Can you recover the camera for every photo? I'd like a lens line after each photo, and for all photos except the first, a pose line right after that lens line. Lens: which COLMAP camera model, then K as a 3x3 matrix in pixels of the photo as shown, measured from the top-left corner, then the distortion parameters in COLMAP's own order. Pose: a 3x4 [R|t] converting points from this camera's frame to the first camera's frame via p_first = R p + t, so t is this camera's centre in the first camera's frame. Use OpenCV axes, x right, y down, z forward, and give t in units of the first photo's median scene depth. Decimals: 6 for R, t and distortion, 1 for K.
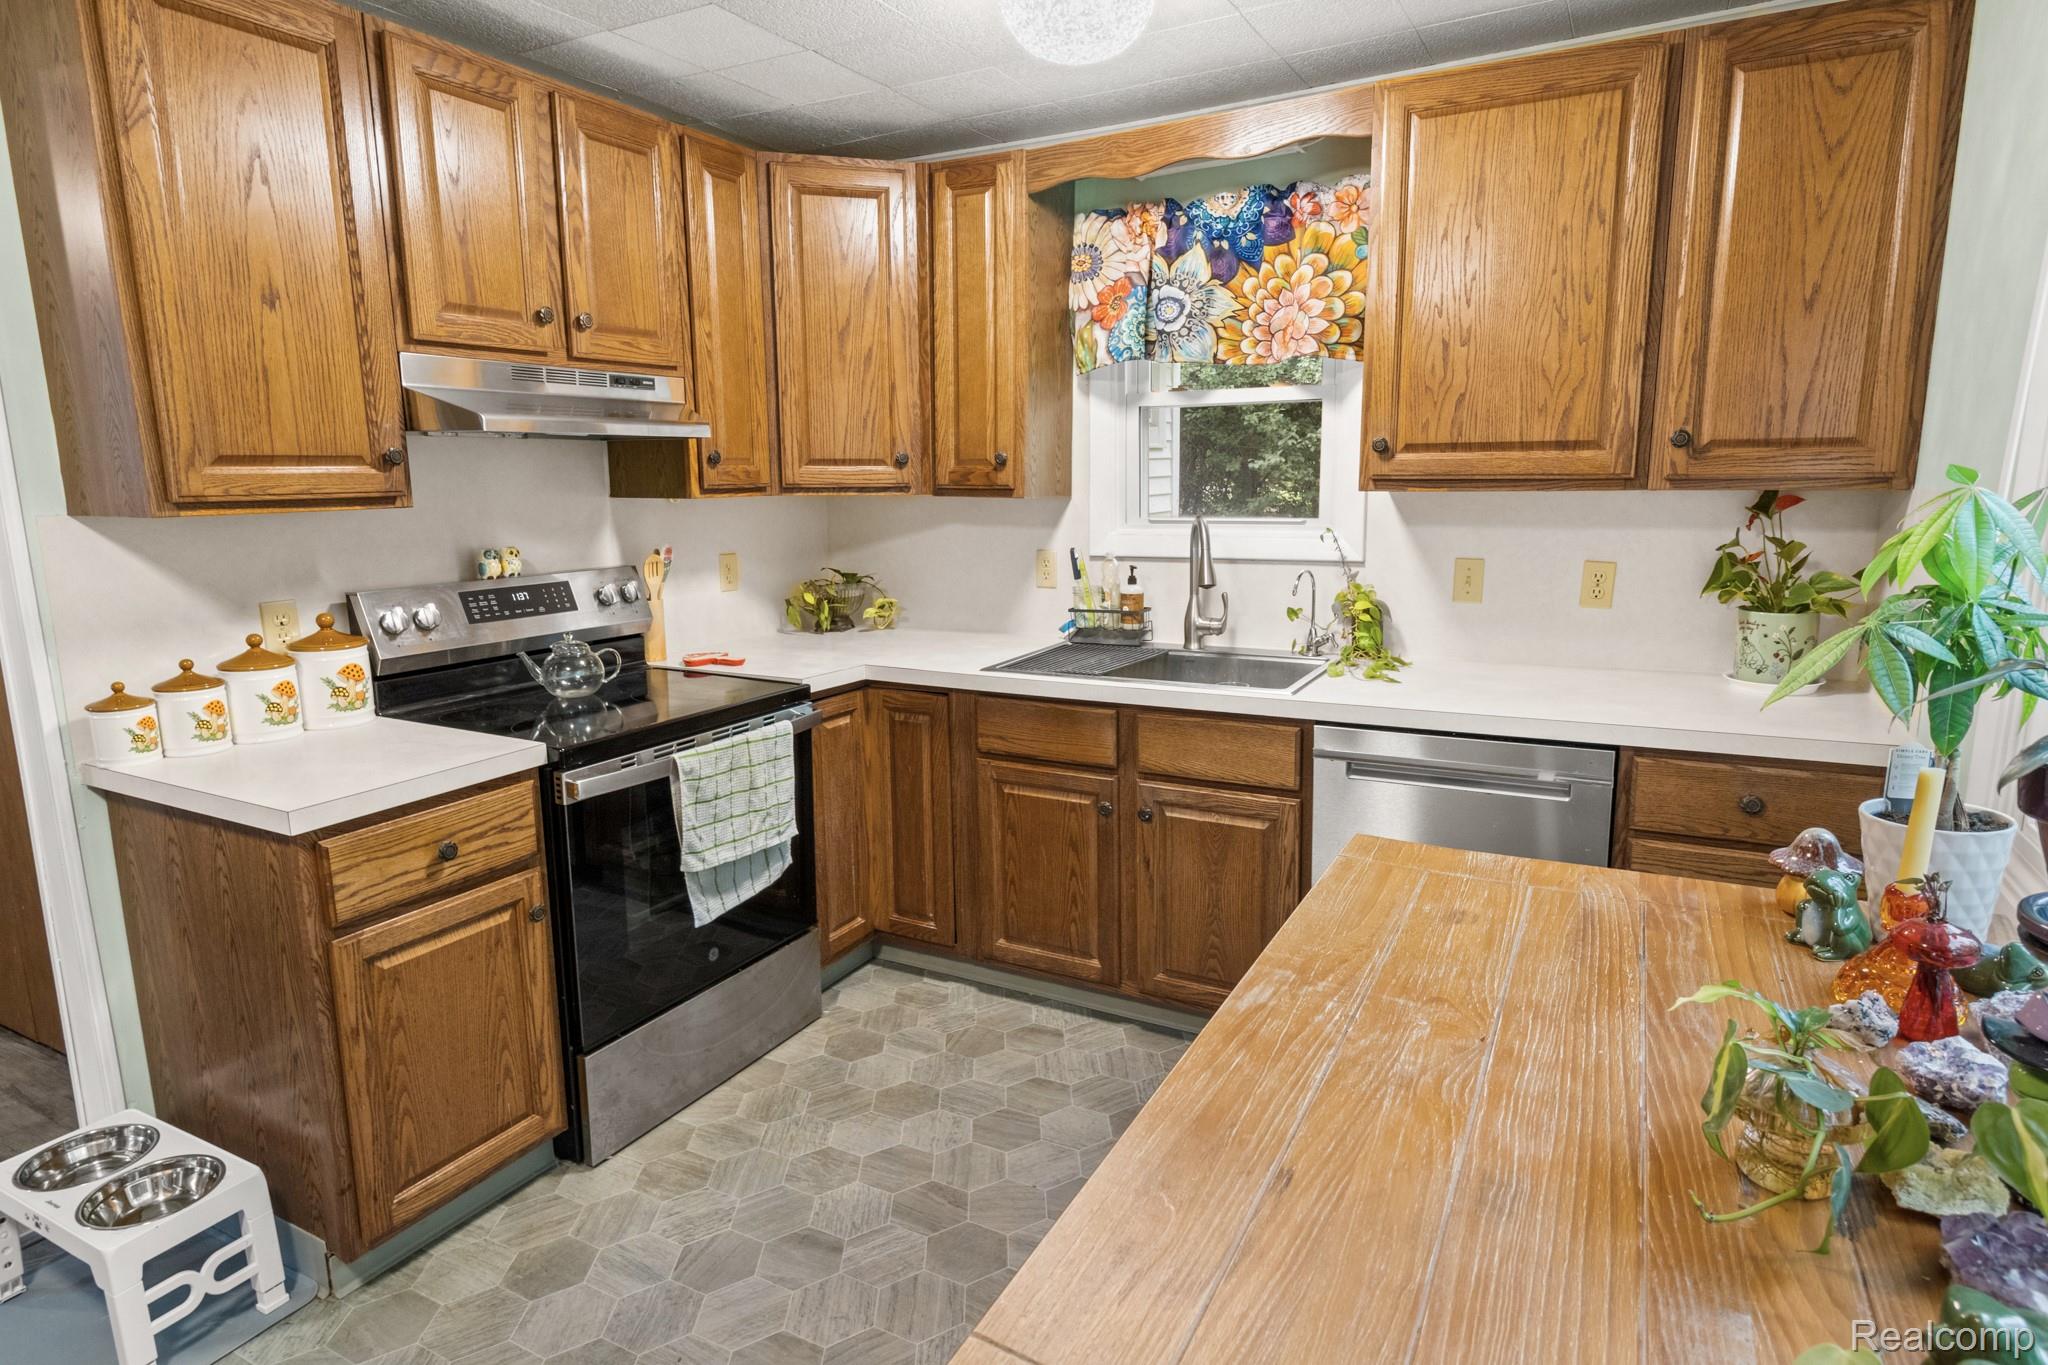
lens RADIAL K [[1119.0, 0, 1021.0], [0, 1119.0, 674.5], [0, 0, 1]] dist [-0.007193, -0.001795]
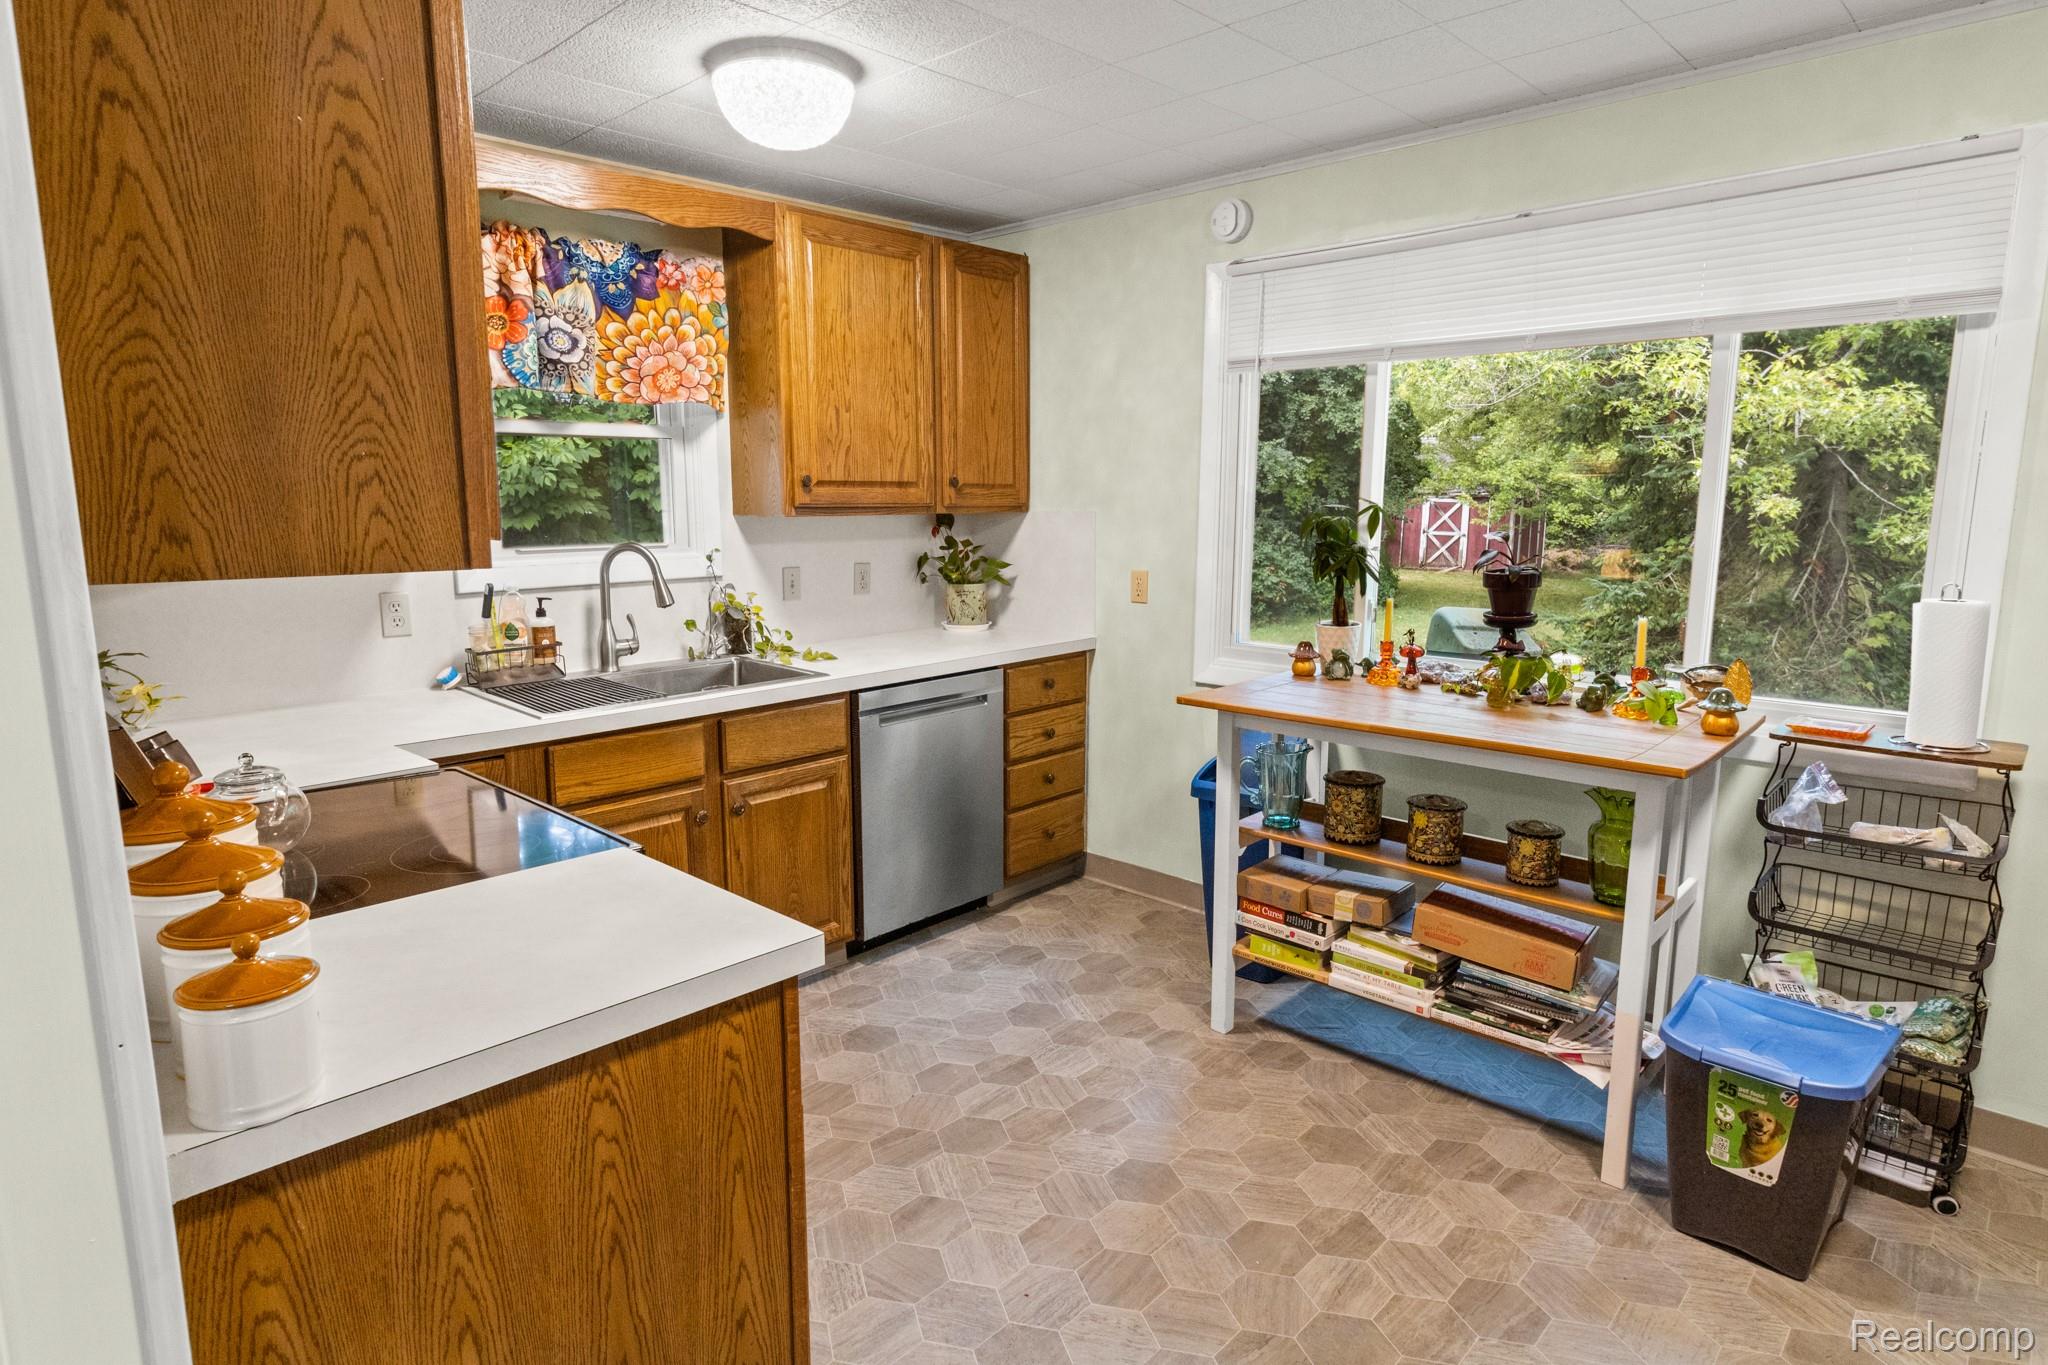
lens RADIAL K [[1119.0, 0, 1018.3], [0, 1119.0, 682.1], [0, 0, 1]] dist [-0.007193, -0.001795]
pose [[0.254091, -0.146004, 0.956097, -0.839746], [0.173088, 0.979446, 0.103570, -0.062962], [-0.951566, 0.139173, 0.274139, 0.408939]]
